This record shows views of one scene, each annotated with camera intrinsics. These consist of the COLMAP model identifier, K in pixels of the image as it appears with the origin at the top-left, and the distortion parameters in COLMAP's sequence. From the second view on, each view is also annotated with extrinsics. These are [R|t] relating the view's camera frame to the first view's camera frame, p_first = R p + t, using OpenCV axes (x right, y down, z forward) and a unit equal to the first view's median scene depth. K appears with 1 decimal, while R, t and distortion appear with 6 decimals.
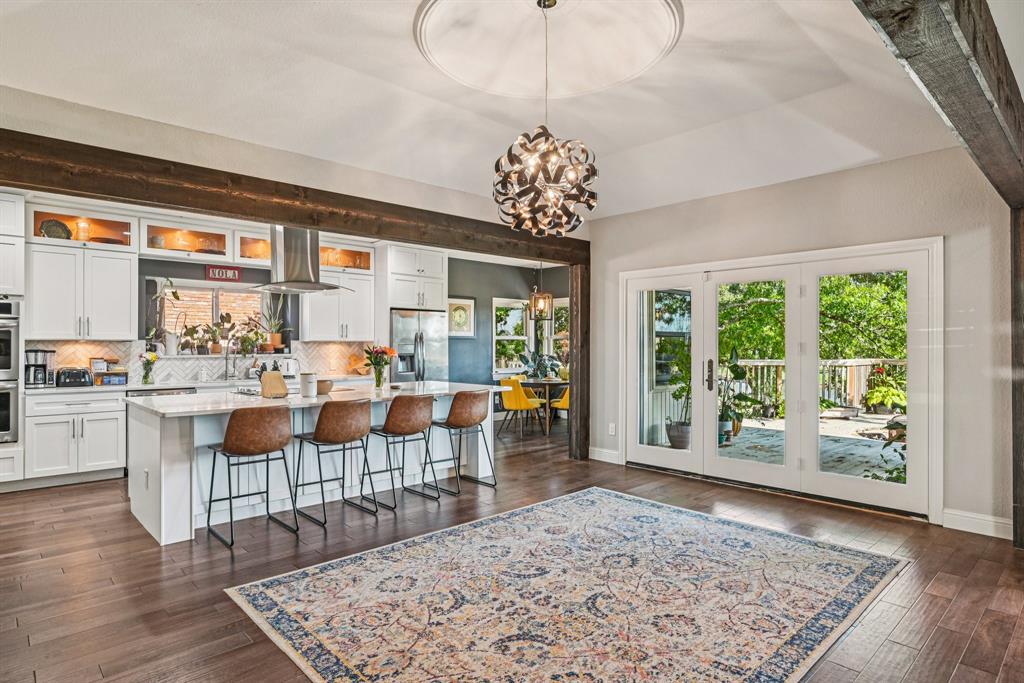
lens RADIAL K [[568.2, 0, 514.2], [0, 568.2, 341.7], [0, 0, 1]] dist [-0.000026, 0.000073]
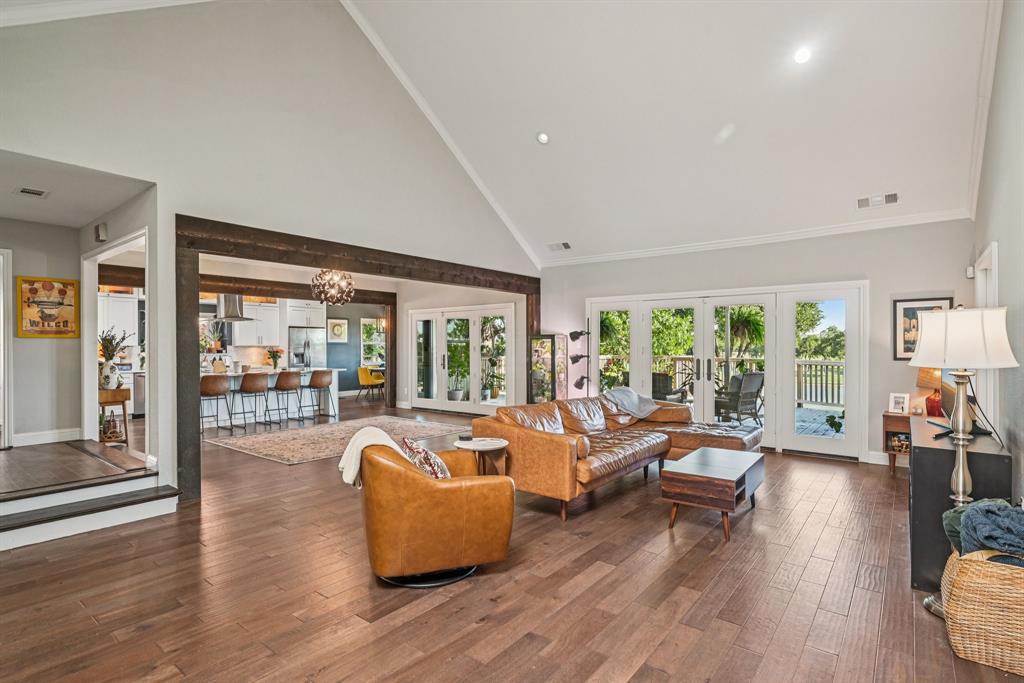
lens RADIAL K [[499.4, 0, 516.7], [0, 499.4, 345.3], [0, 0, 1]] dist [-0.006213, 0.000134]
pose [[0.987515, -0.003665, 0.157484, 0.291145], [0.003297, 0.999991, 0.002596, -0.004668], [-0.157492, -0.002044, 0.987518, -0.776455]]
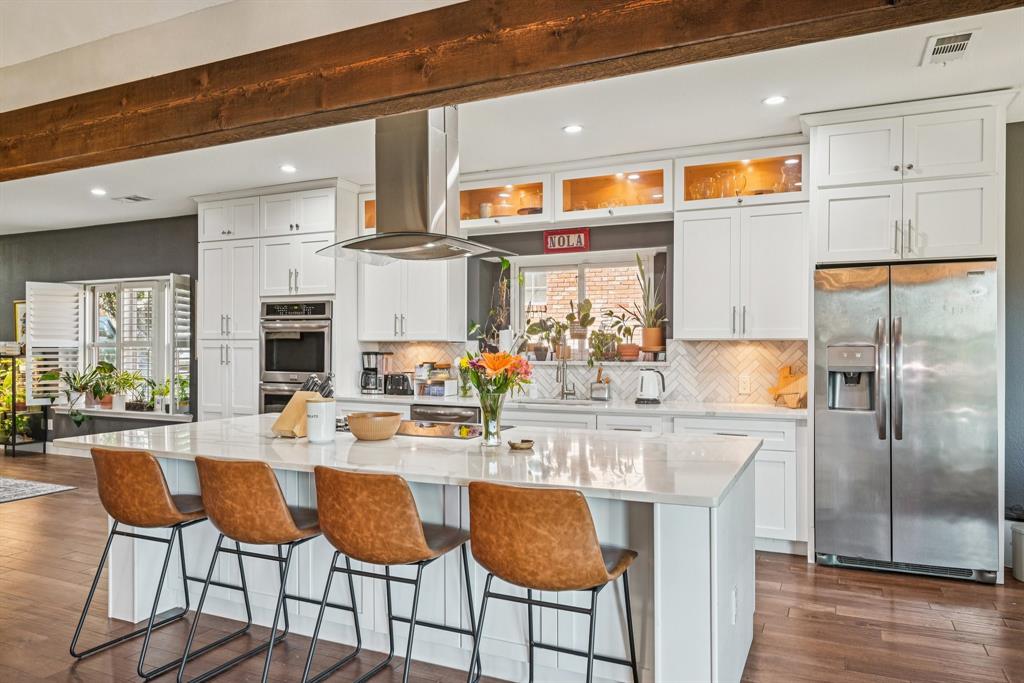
lens RADIAL K [[692.9, 0, 512.7], [0, 692.9, 344.7], [0, 0, 1]] dist [0.003743, 0.000074]
pose [[0.370342, 0.000859, -0.928895, 0.261075], [0.005375, 0.999981, 0.003067, 0.000321], [0.928880, -0.006128, 0.370330, 0.727781]]
